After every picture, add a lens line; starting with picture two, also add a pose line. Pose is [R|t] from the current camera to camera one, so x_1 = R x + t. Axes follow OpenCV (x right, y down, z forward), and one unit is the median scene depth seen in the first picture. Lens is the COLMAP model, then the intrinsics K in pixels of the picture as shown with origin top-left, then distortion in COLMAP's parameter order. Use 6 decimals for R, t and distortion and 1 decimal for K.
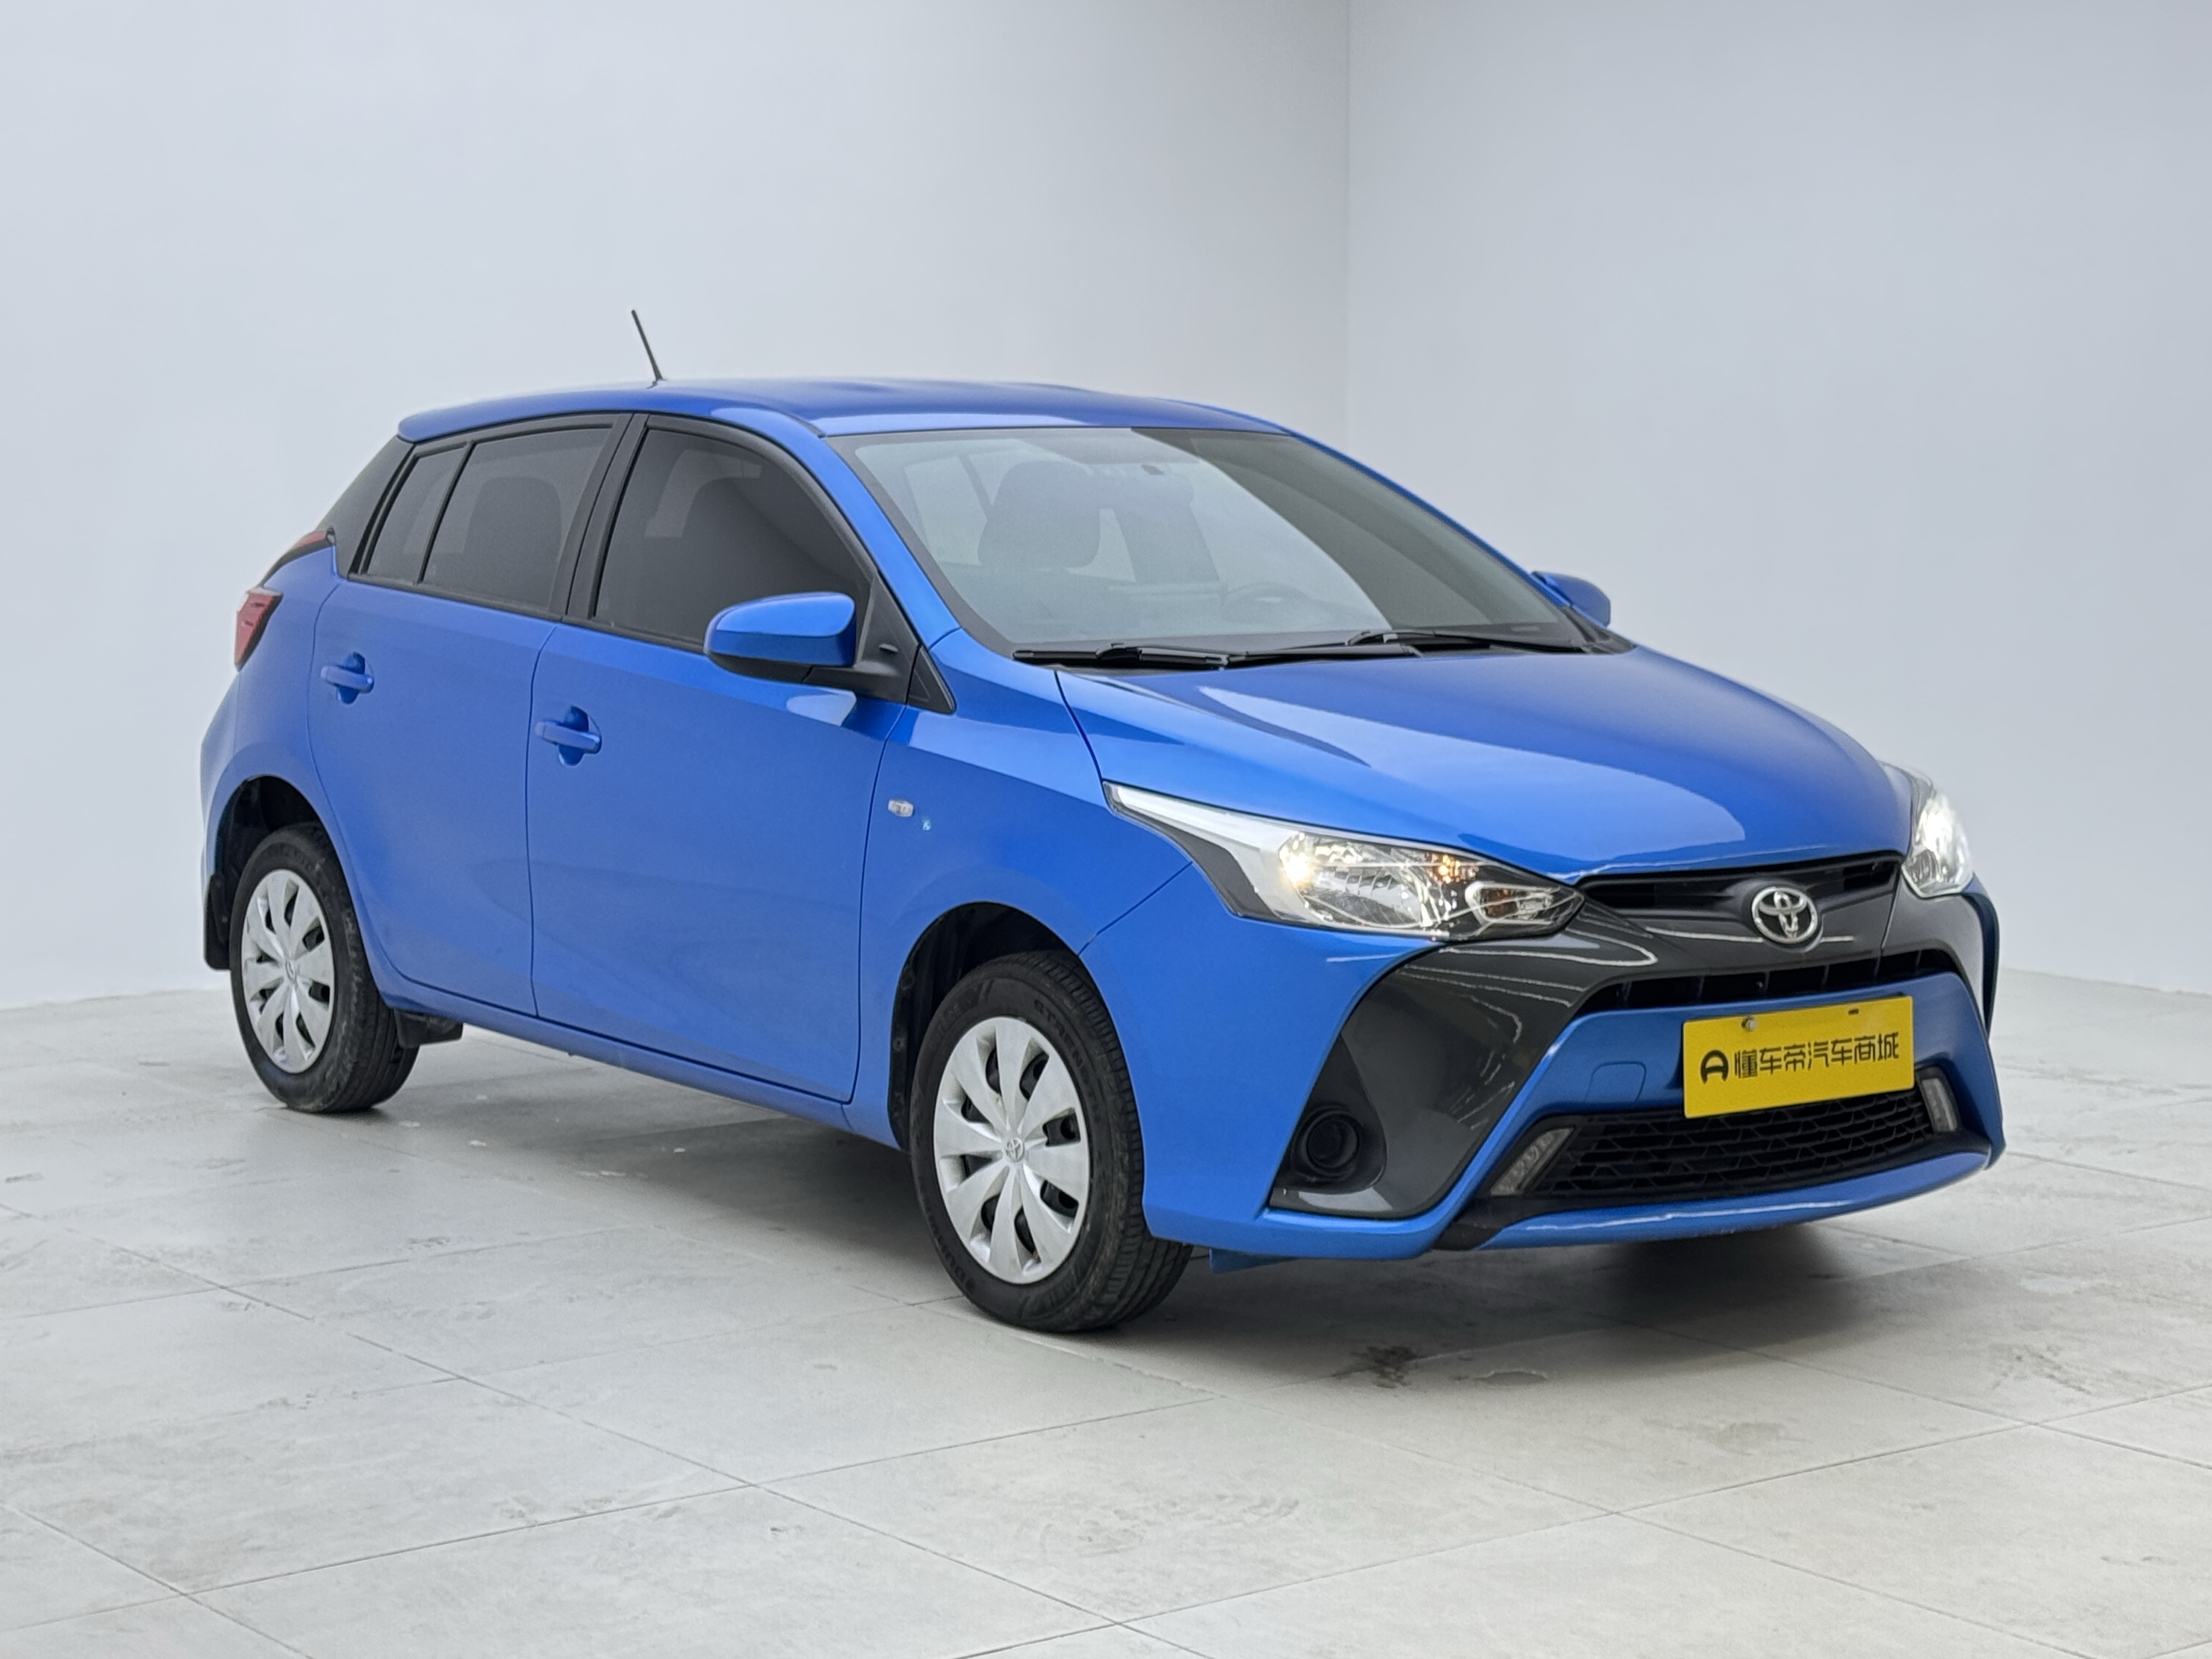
lens RADIAL K [[4266.6, 0, 1106.0], [0, 4266.6, 829.5], [0, 0, 1]] dist [-0.057329, -0.052083]
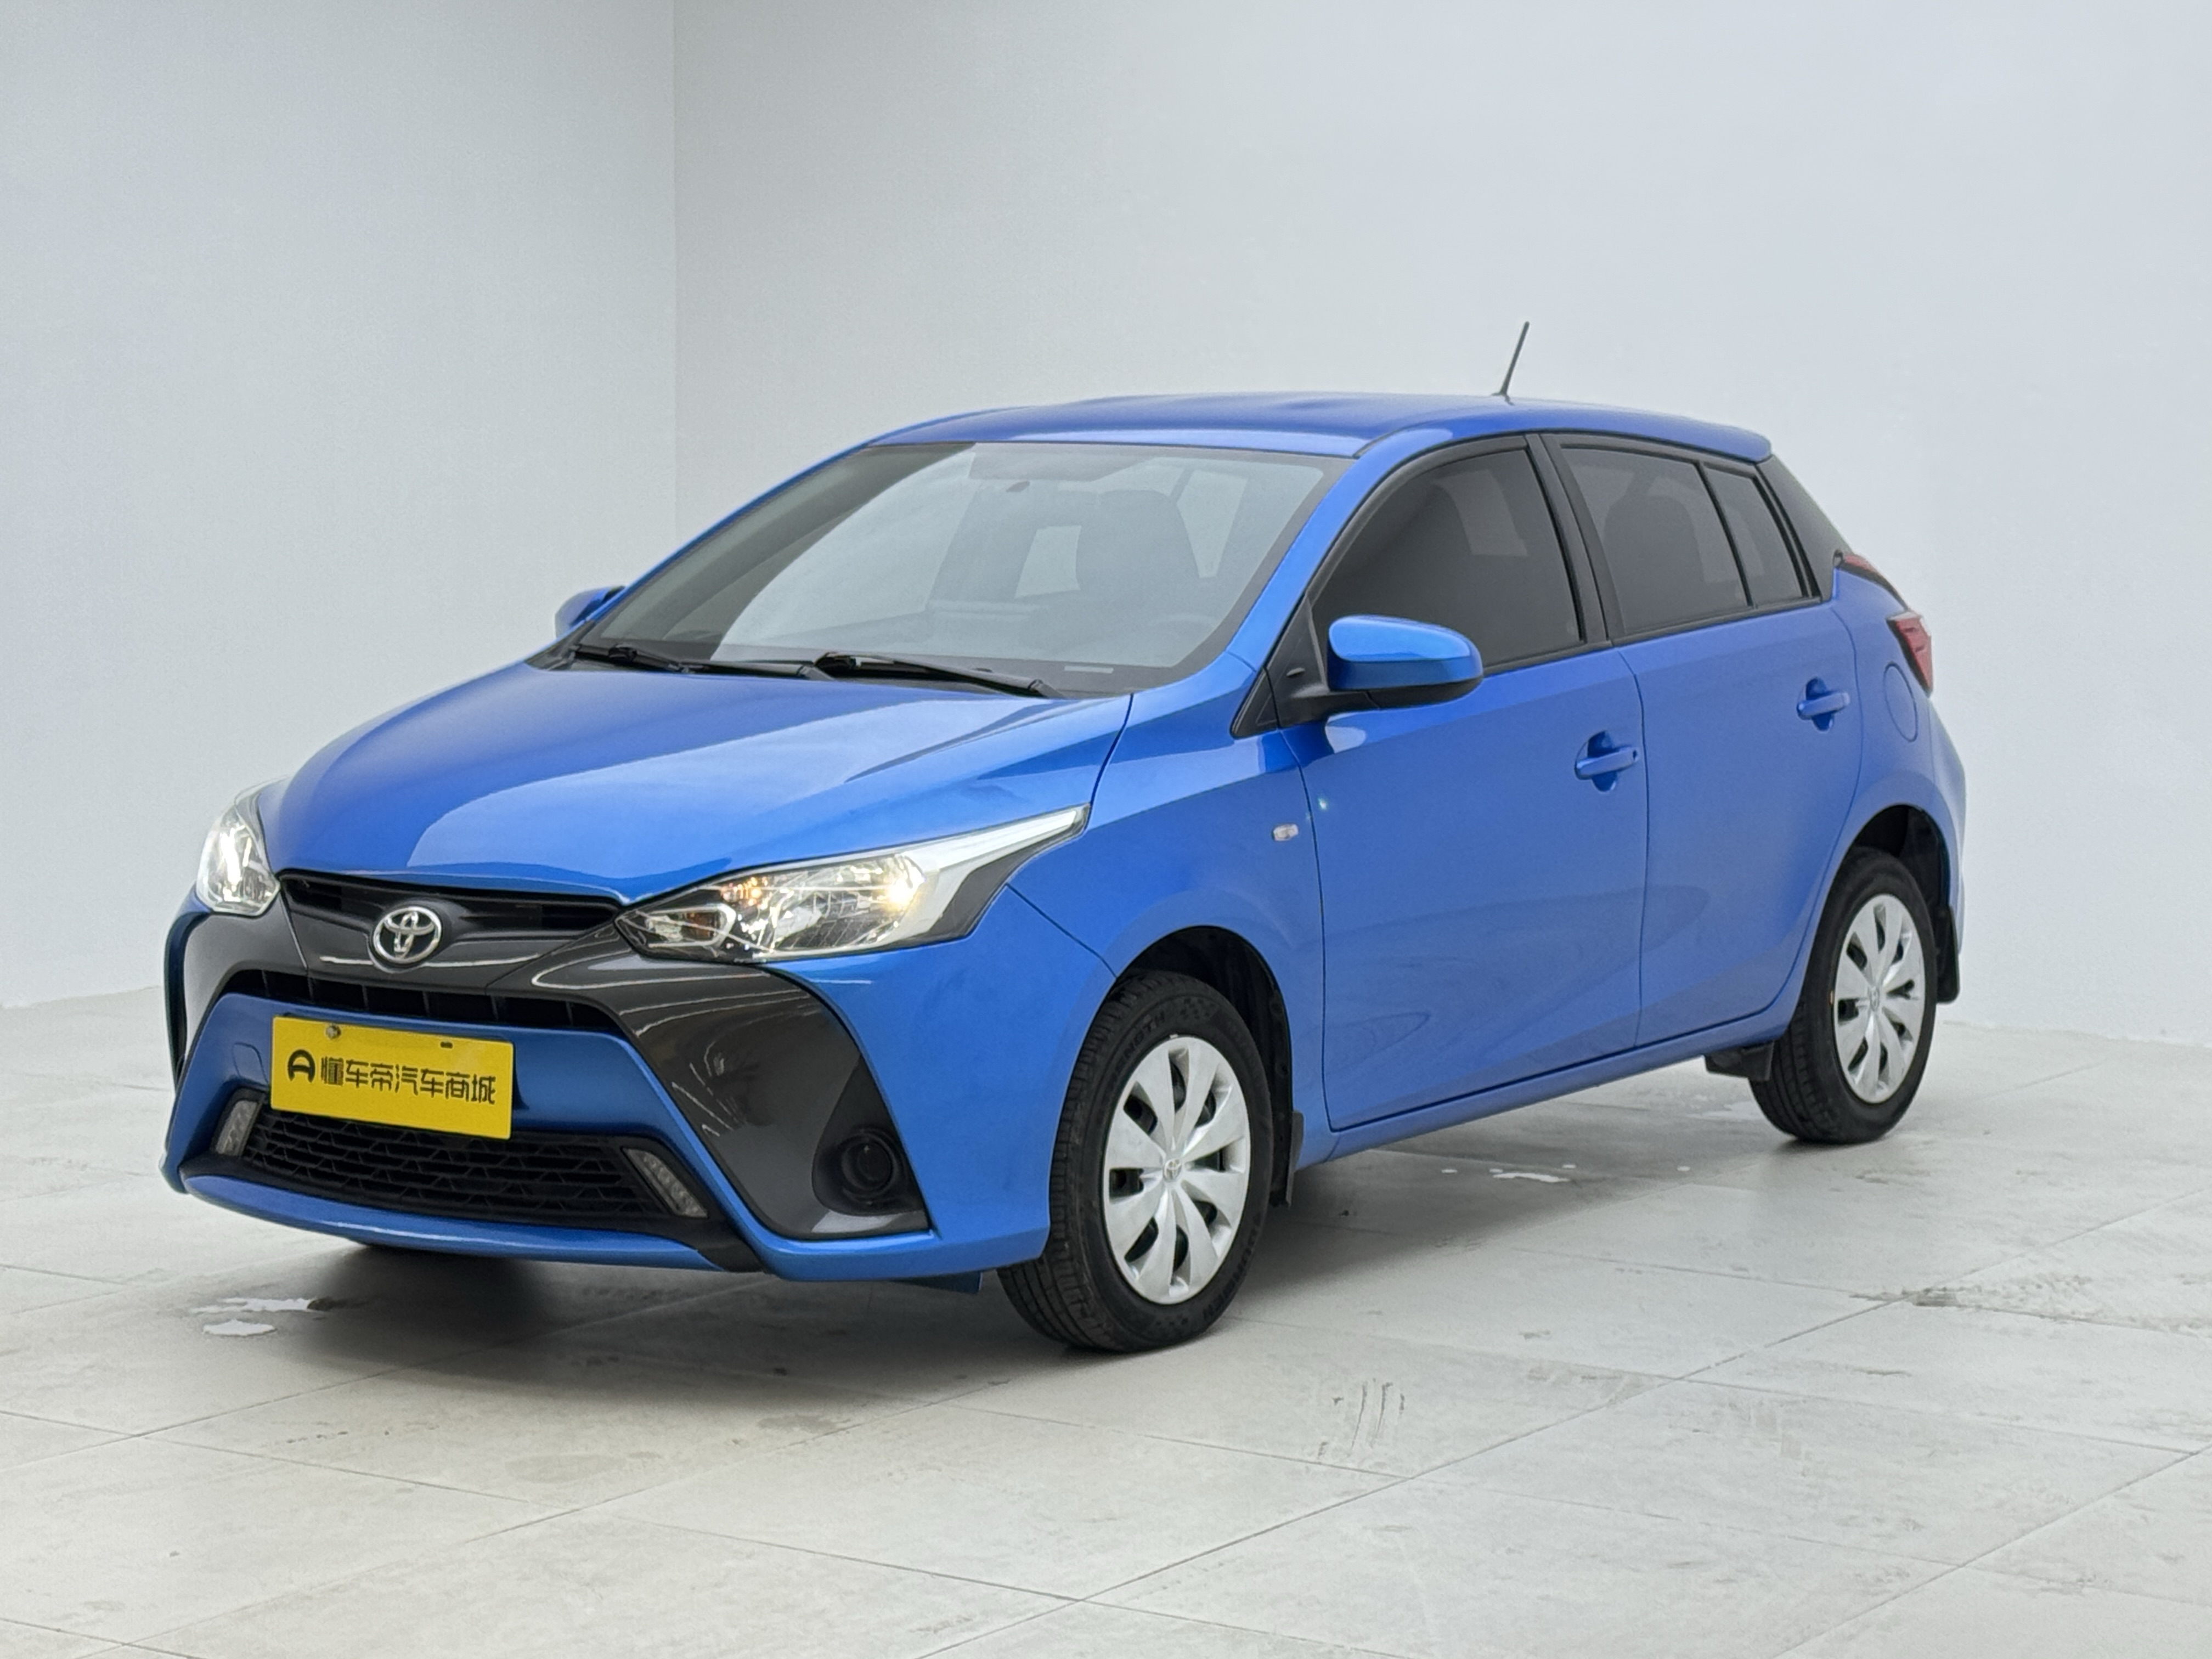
lens RADIAL K [[4781.3, 0, 1106.0], [0, 4781.3, 829.5], [0, 0, 1]] dist [0.004701, -0.144475]
pose [[0.334211, 0.090024, -0.938189, 1.260557], [-0.100943, 0.993121, 0.059336, -0.087195], [0.937077, 0.074873, 0.340999, 0.771674]]
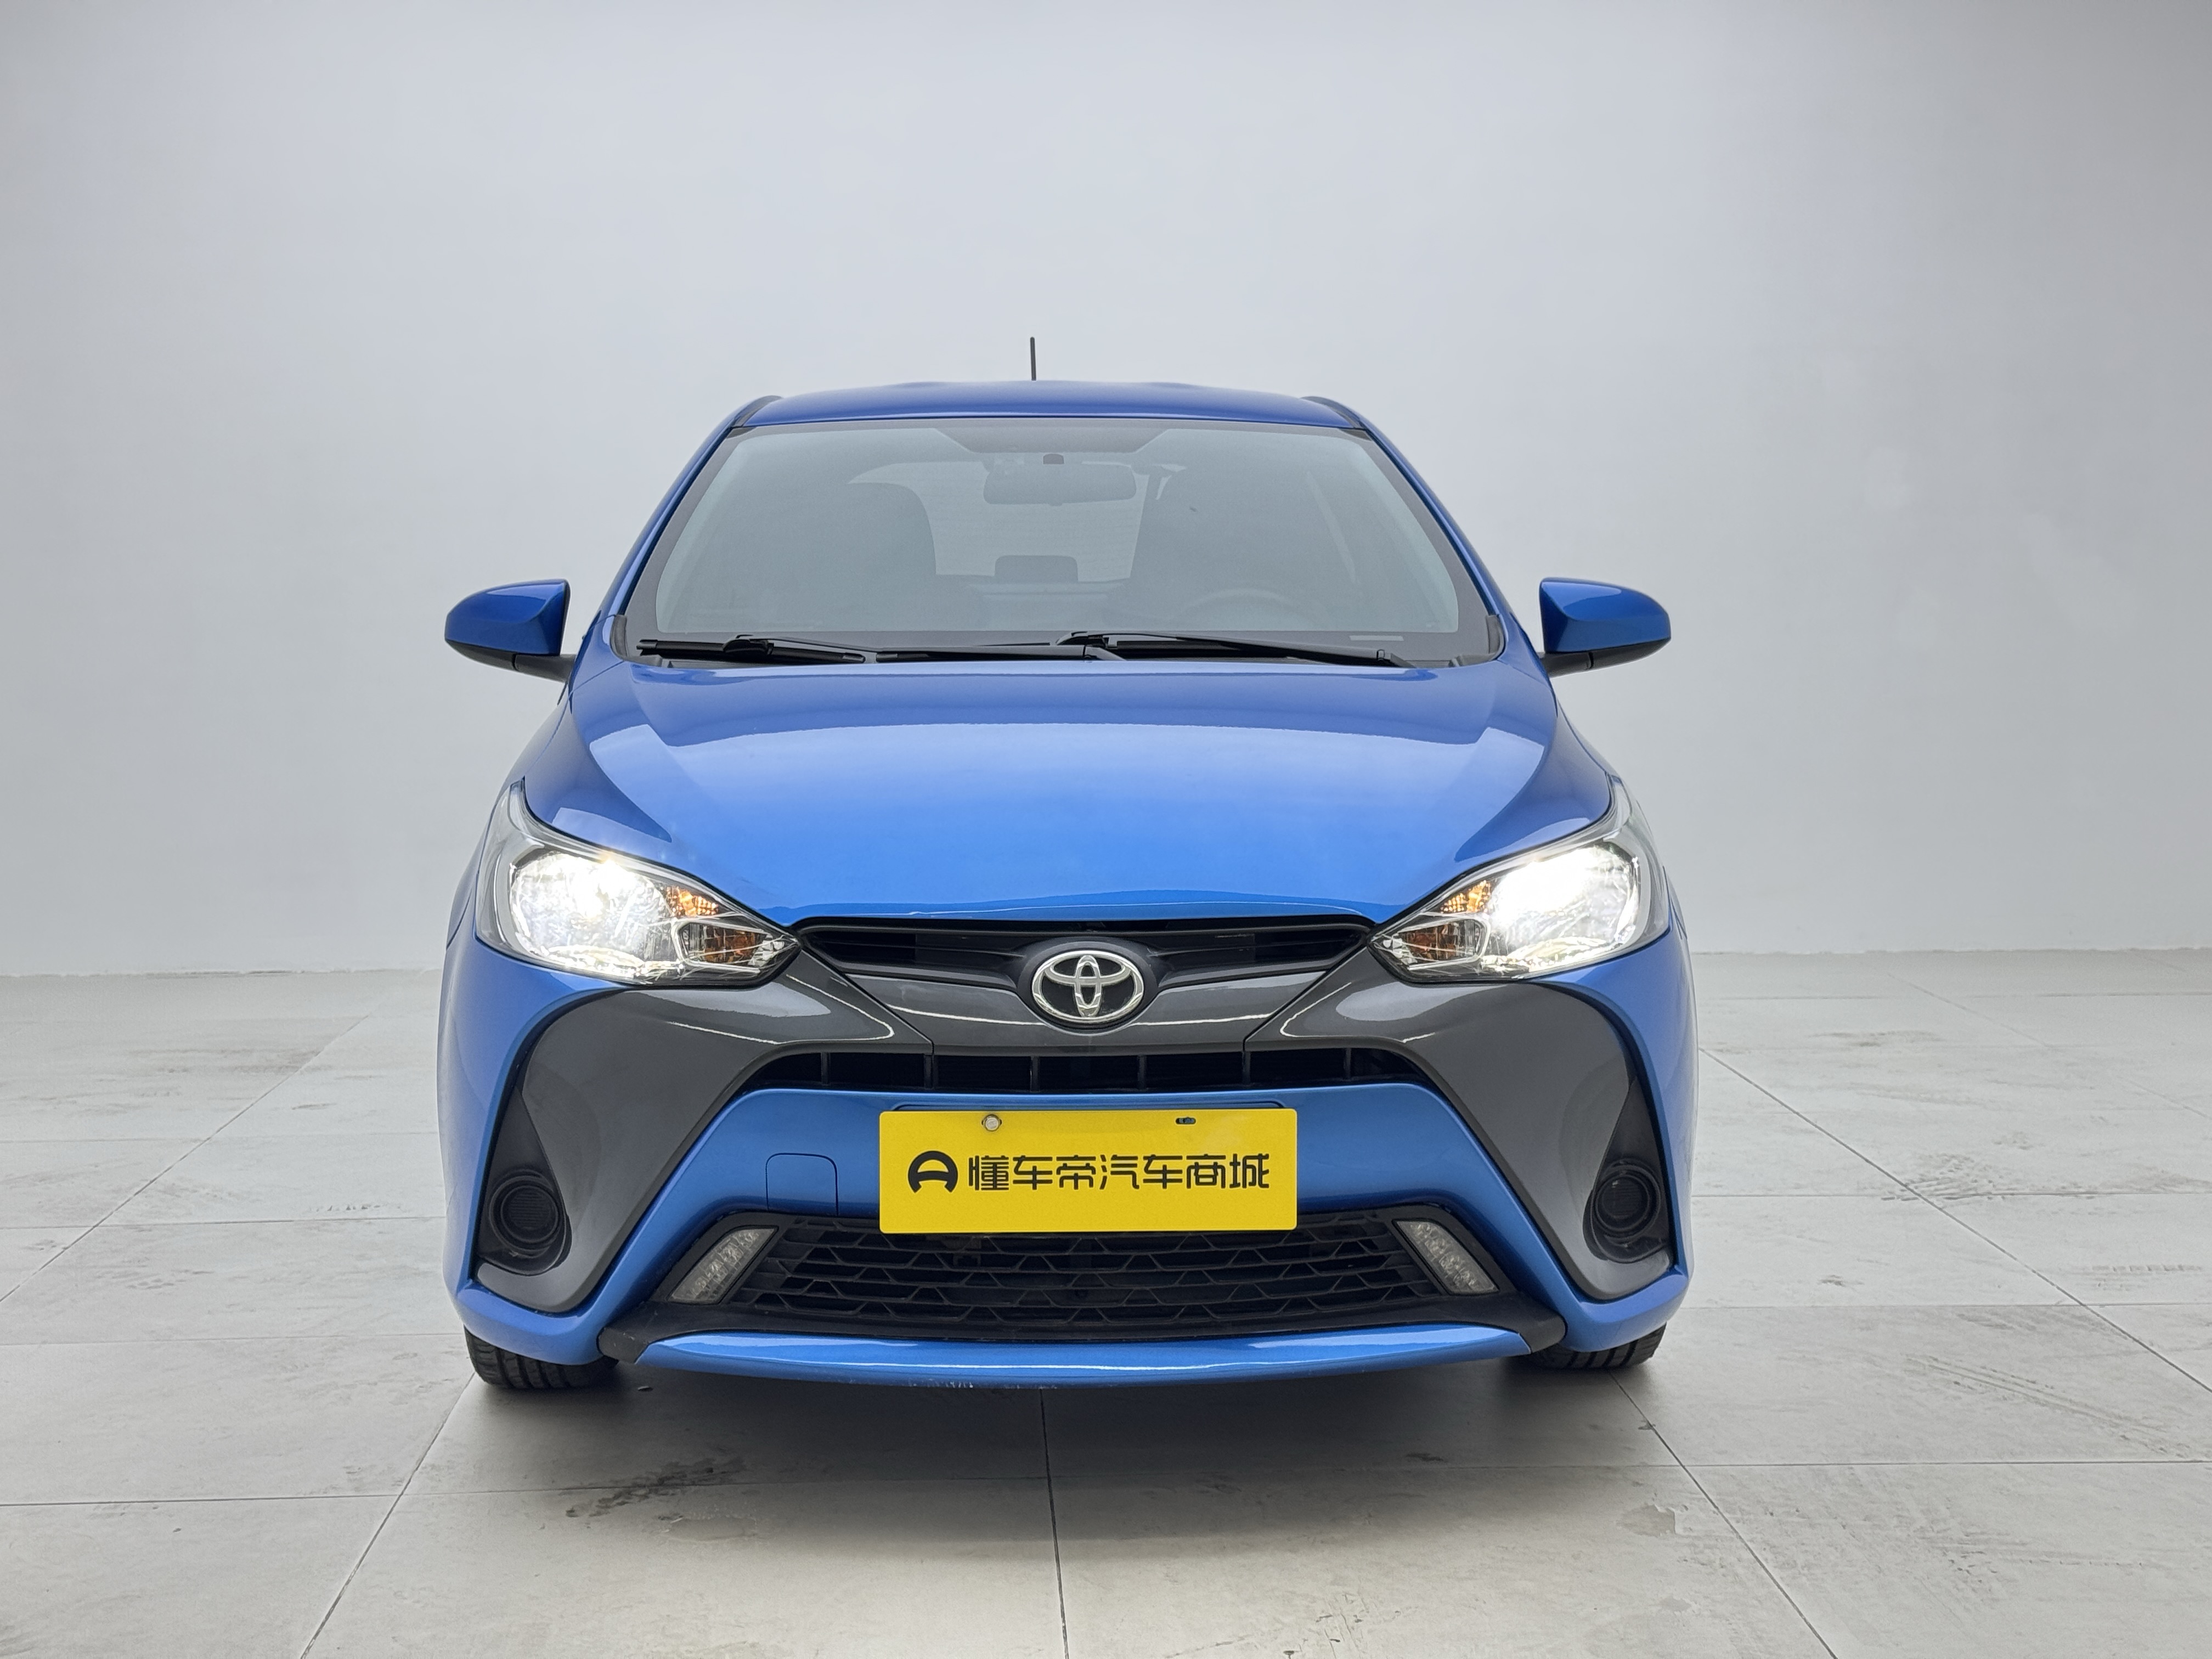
lens RADIAL K [[3034.4, 0, 1106.0], [0, 3034.4, 829.5], [0, 0, 1]] dist [0.188151, -0.001581]
pose [[0.834668, 0.052335, -0.548261, 0.464400], [-0.053917, 0.998458, 0.013226, -0.015997], [0.548107, 0.018521, 0.836203, 0.539961]]
